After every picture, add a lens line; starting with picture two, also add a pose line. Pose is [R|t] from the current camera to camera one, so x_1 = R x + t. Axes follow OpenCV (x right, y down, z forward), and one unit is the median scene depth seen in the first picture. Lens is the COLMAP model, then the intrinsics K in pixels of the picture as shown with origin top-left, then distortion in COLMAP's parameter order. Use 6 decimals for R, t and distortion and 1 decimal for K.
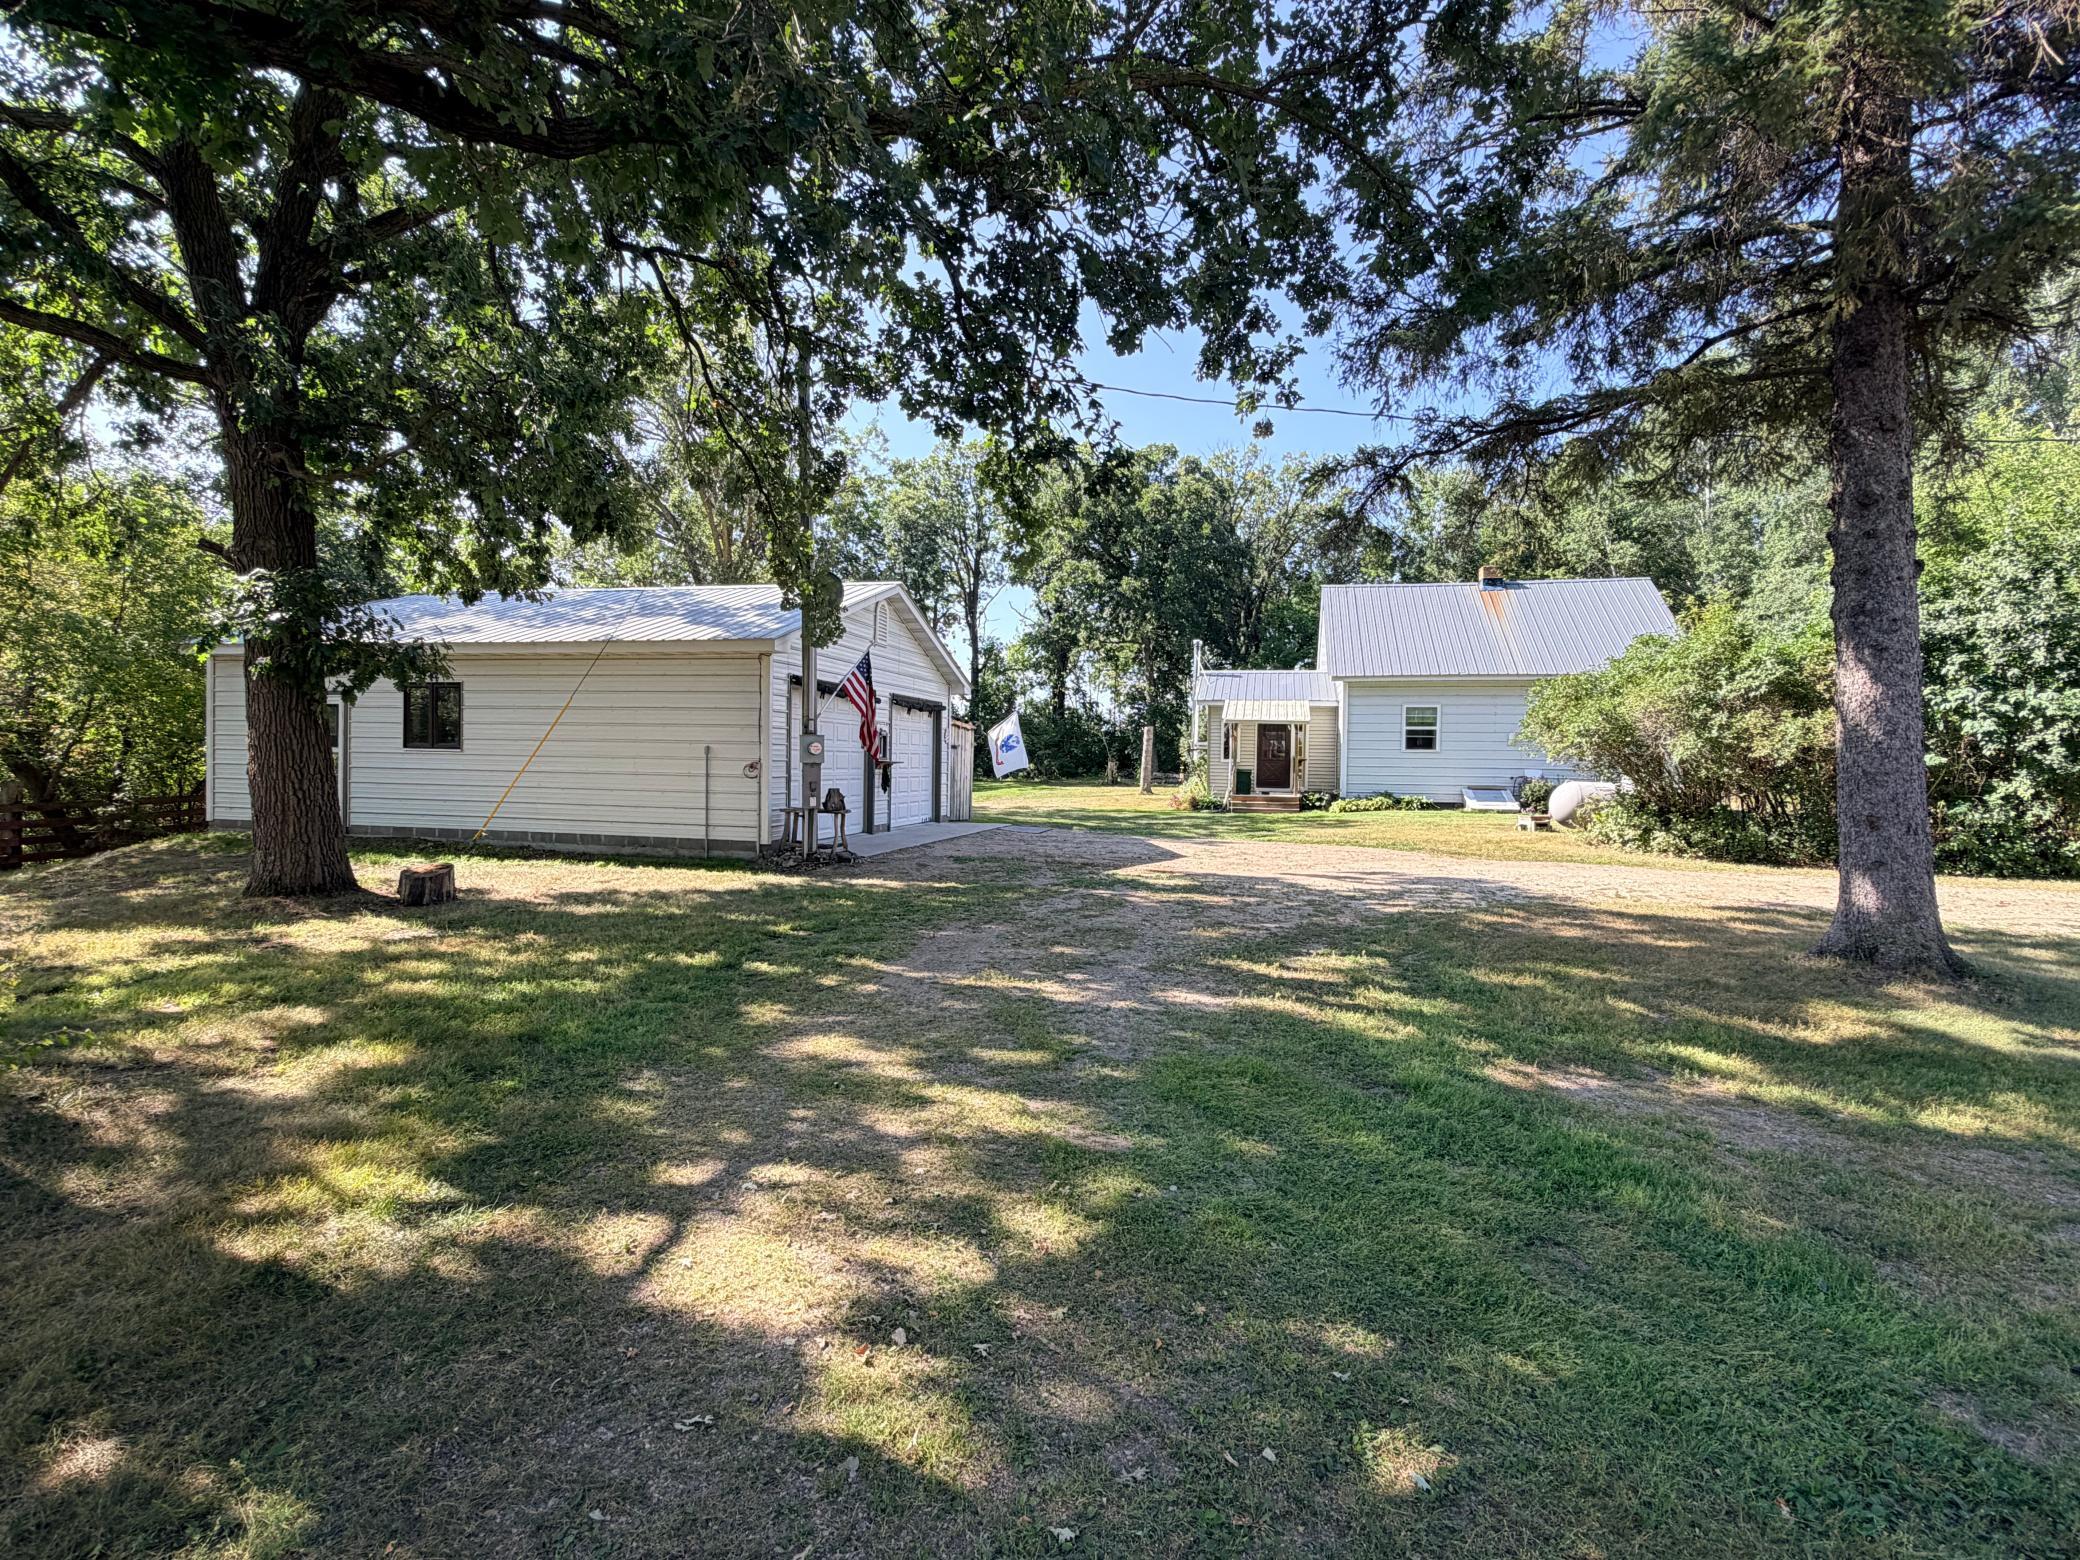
lens RADIAL K [[1023.4, 0, 1040.0], [0, 1023.4, 780.0], [0, 0, 1]] dist [0.000746, -0.001597]
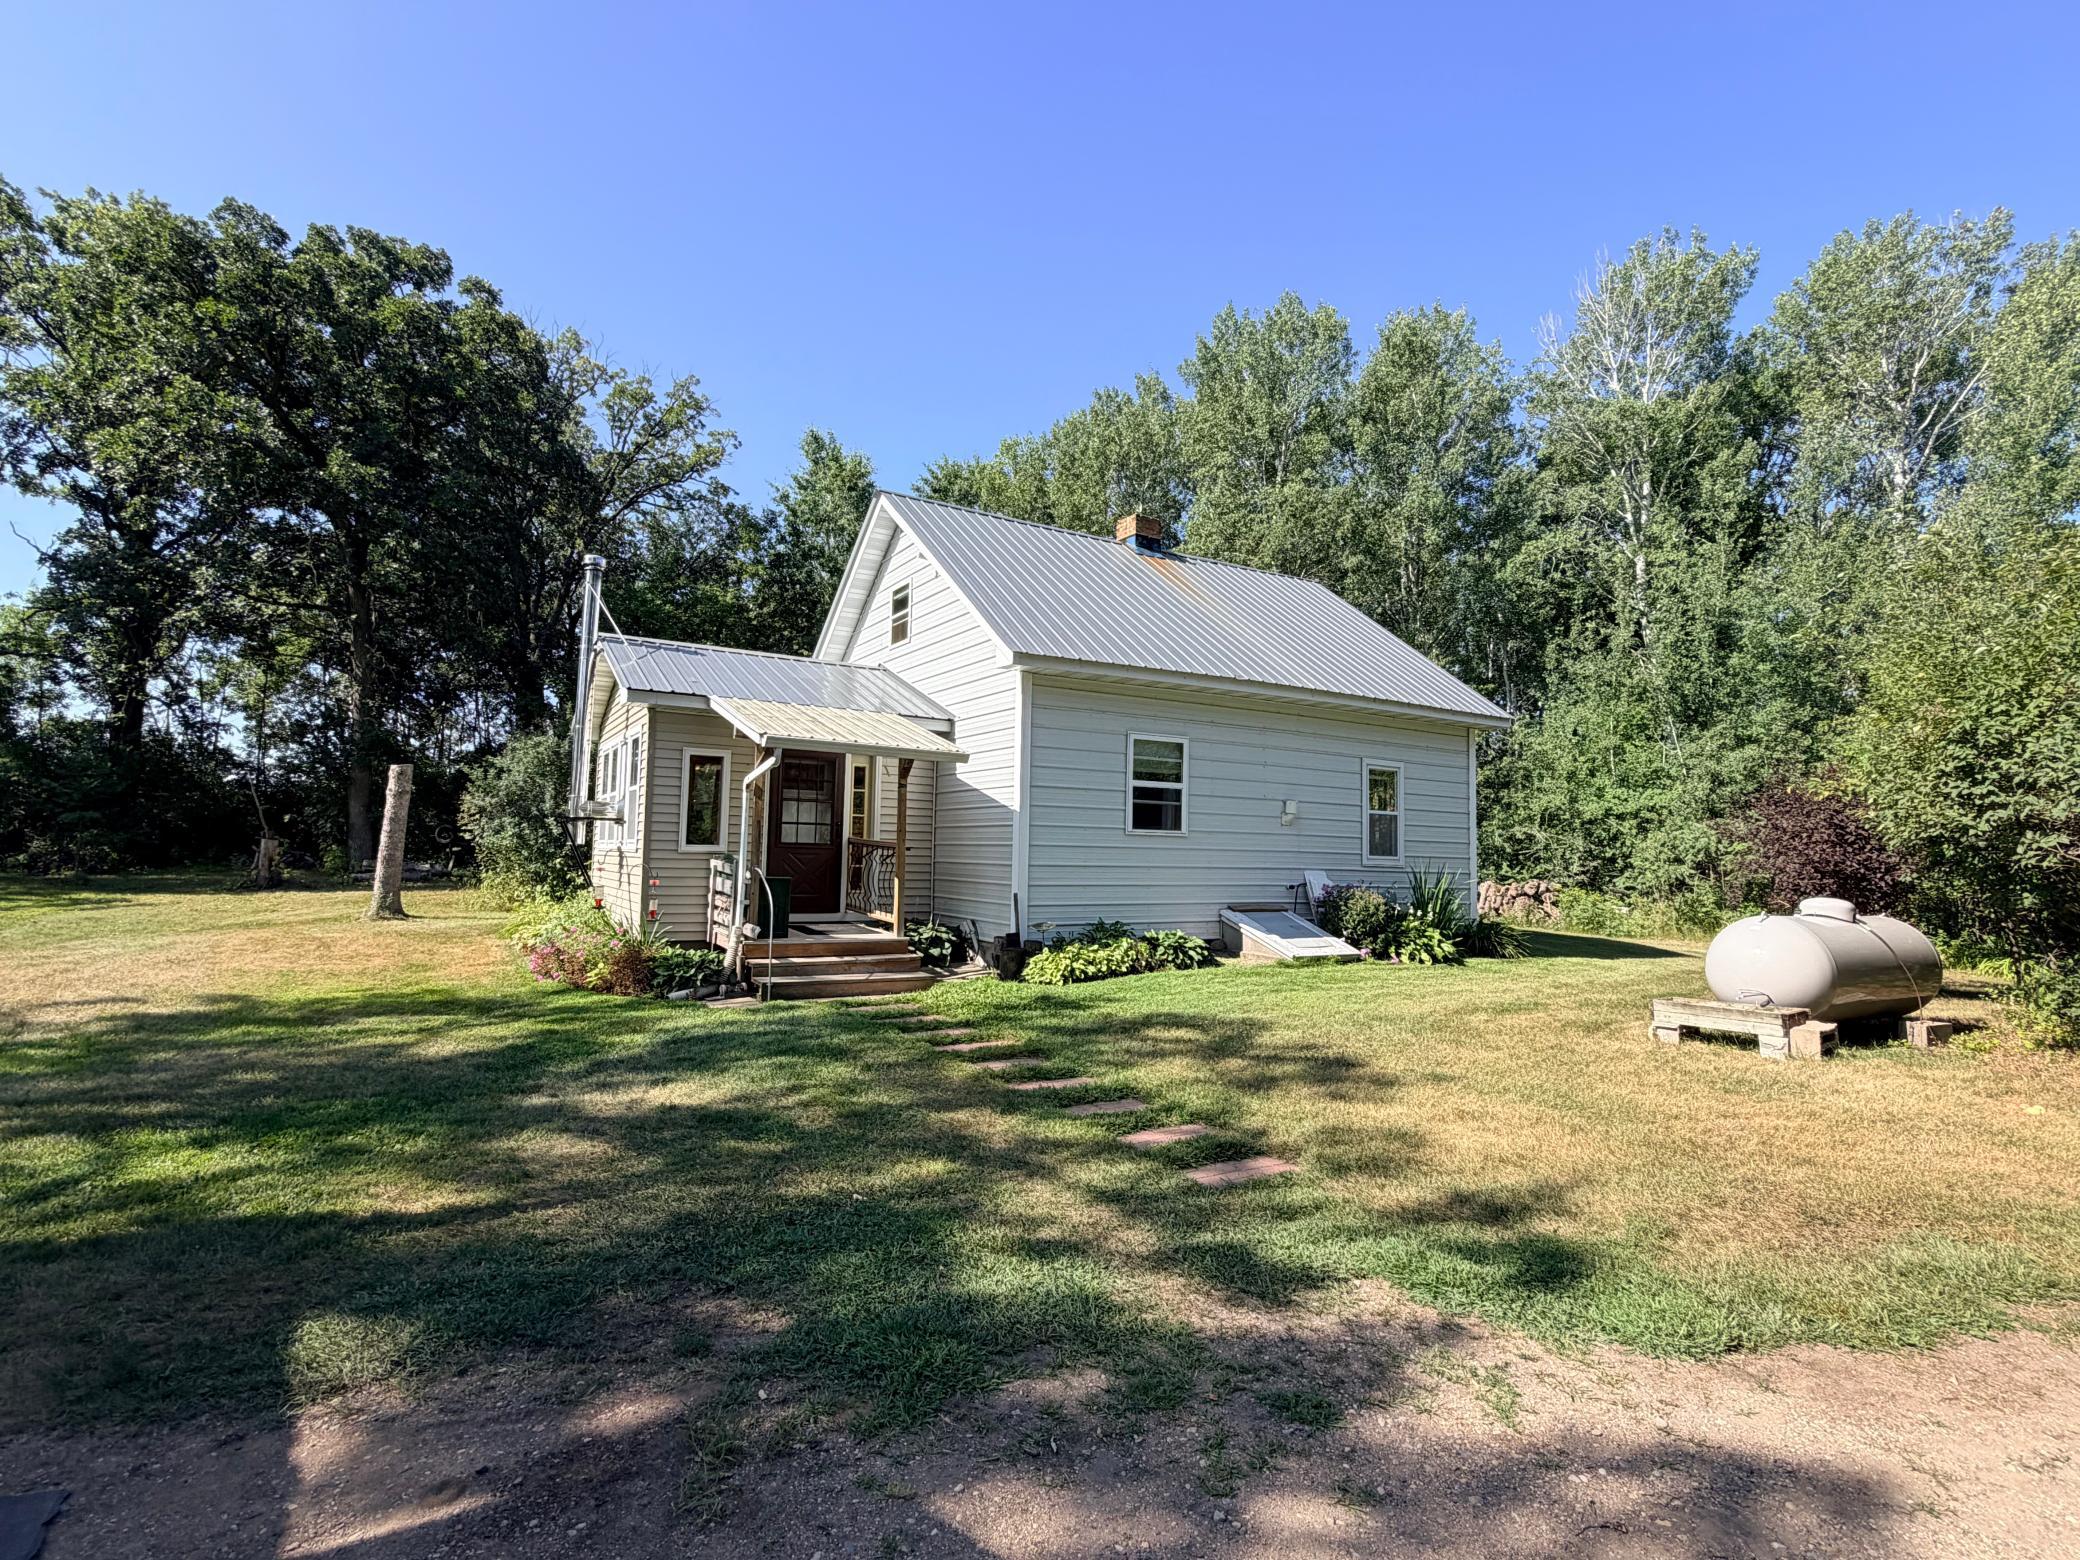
lens RADIAL K [[1023.4, 0, 1040.0], [0, 1023.4, 780.0], [0, 0, 1]] dist [0.000746, -0.001597]
pose [[0.728852, 0.050558, 0.682802, 0.007333], [-0.000256, 0.997290, -0.073571, -0.017916], [-0.684671, 0.053447, 0.726890, 0.689396]]
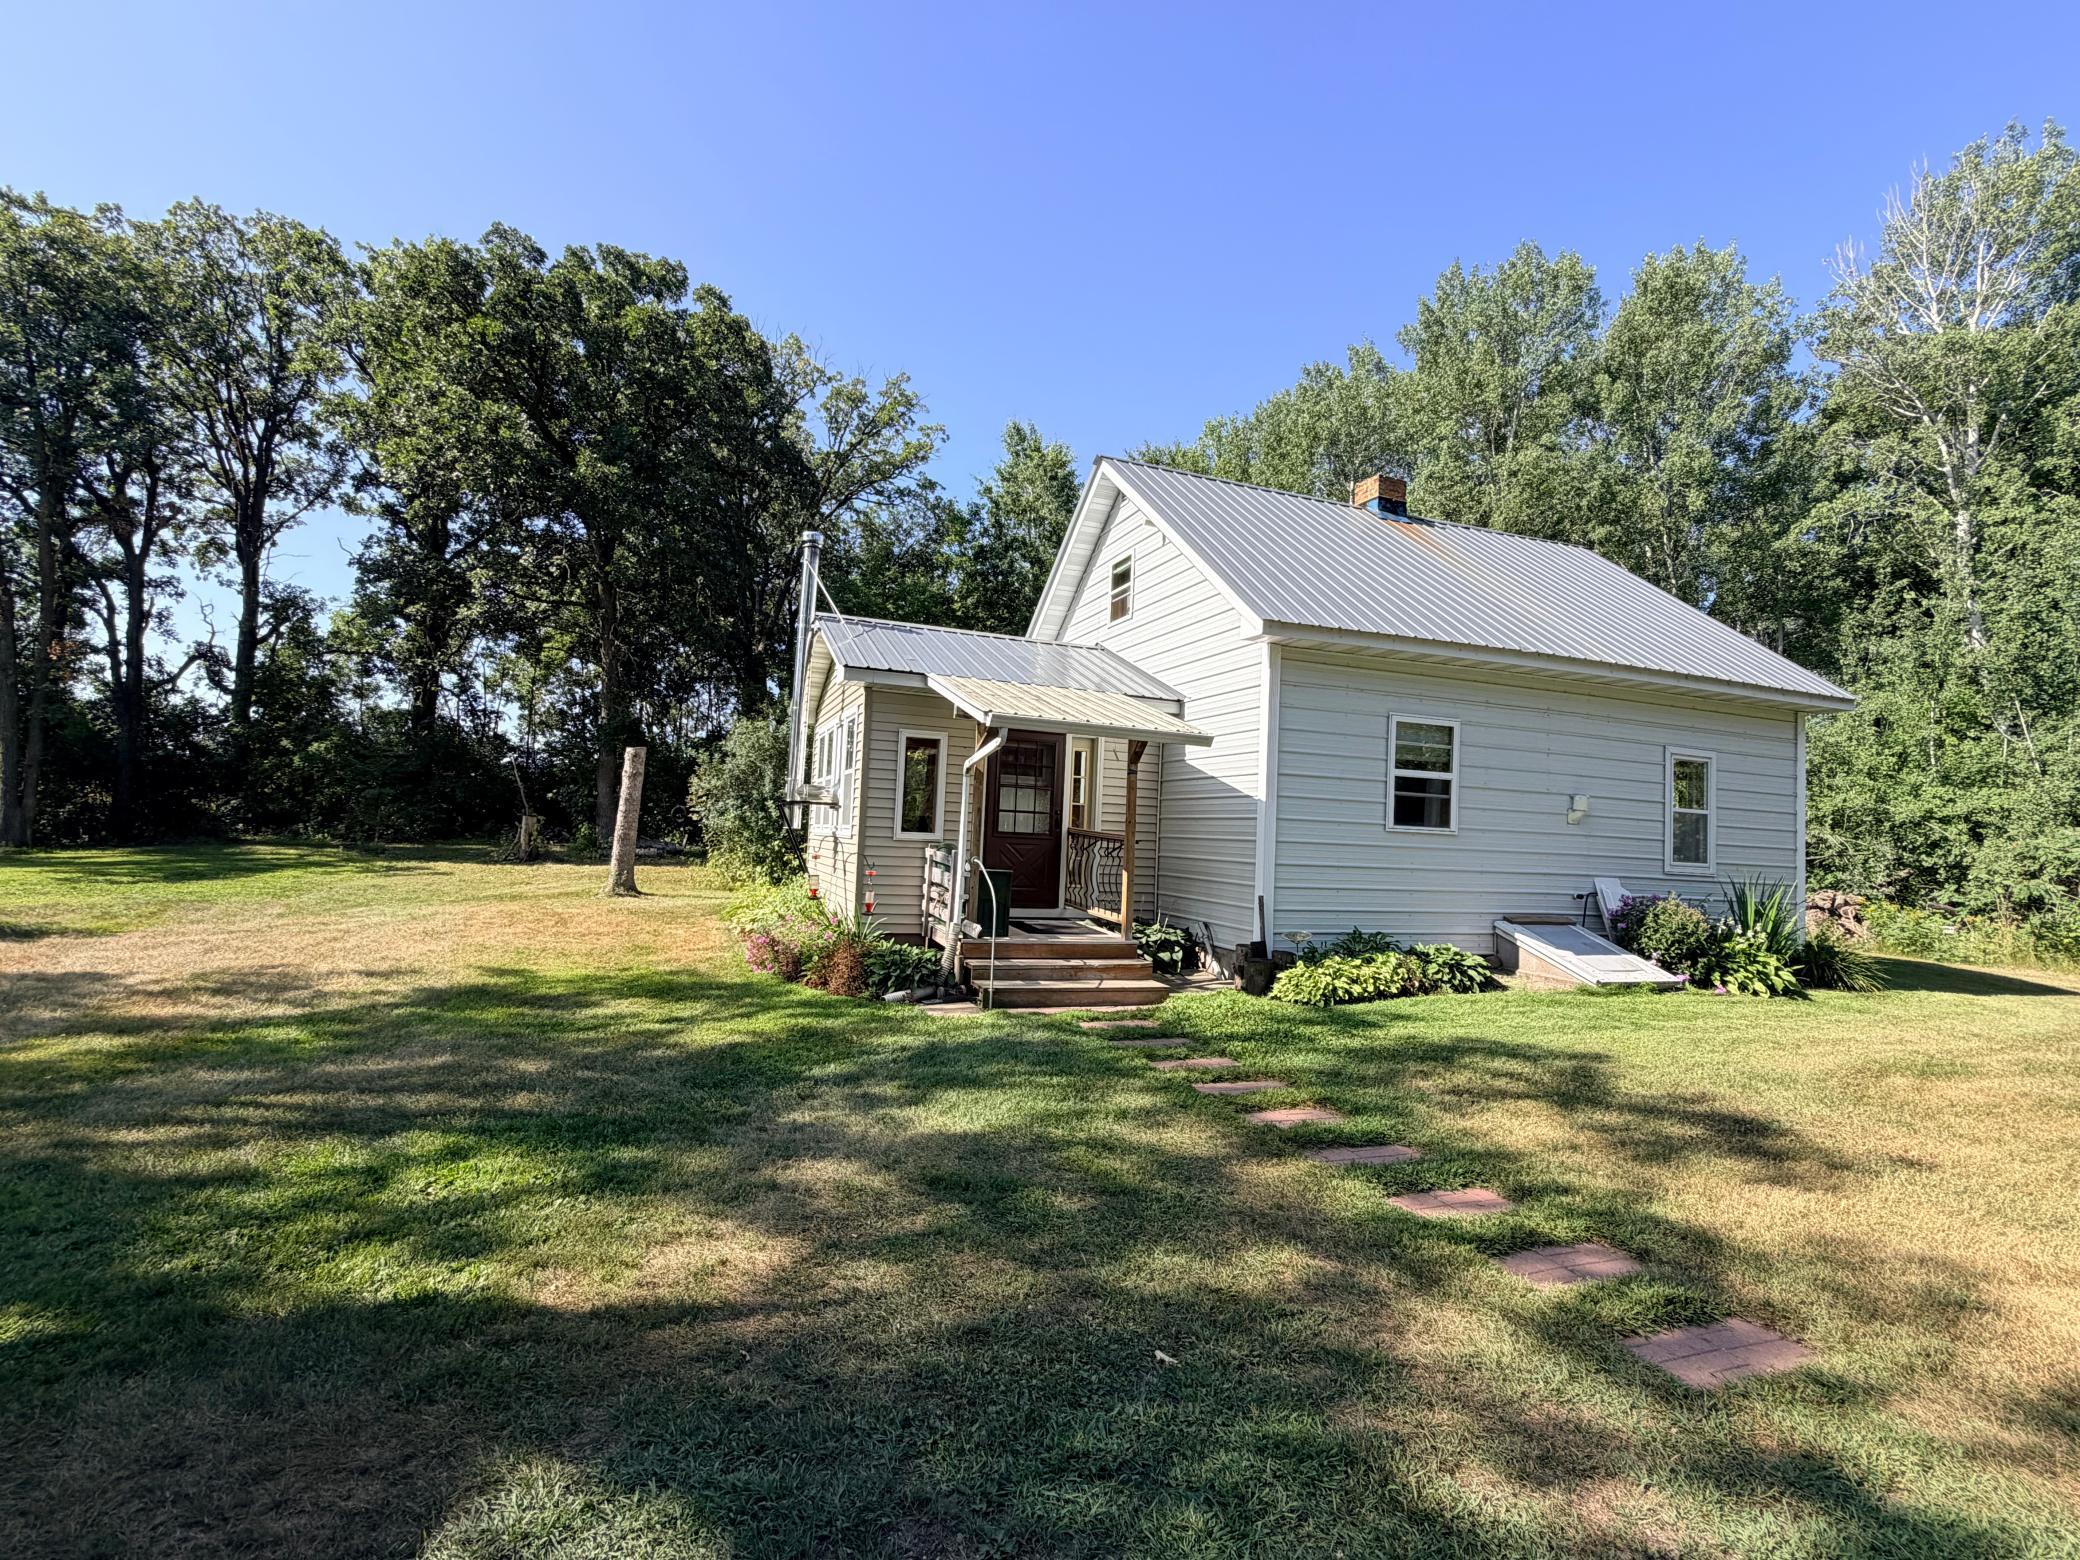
lens RADIAL K [[980.8, 0, 1040.0], [0, 980.8, 780.0], [0, 0, 1]] dist [-0.000775, 0.000249]
pose [[0.839167, 0.053745, 0.541212, 0.029159], [-0.024268, 0.997815, -0.061460, -0.020497], [-0.543332, 0.038441, 0.838637, 0.750381]]
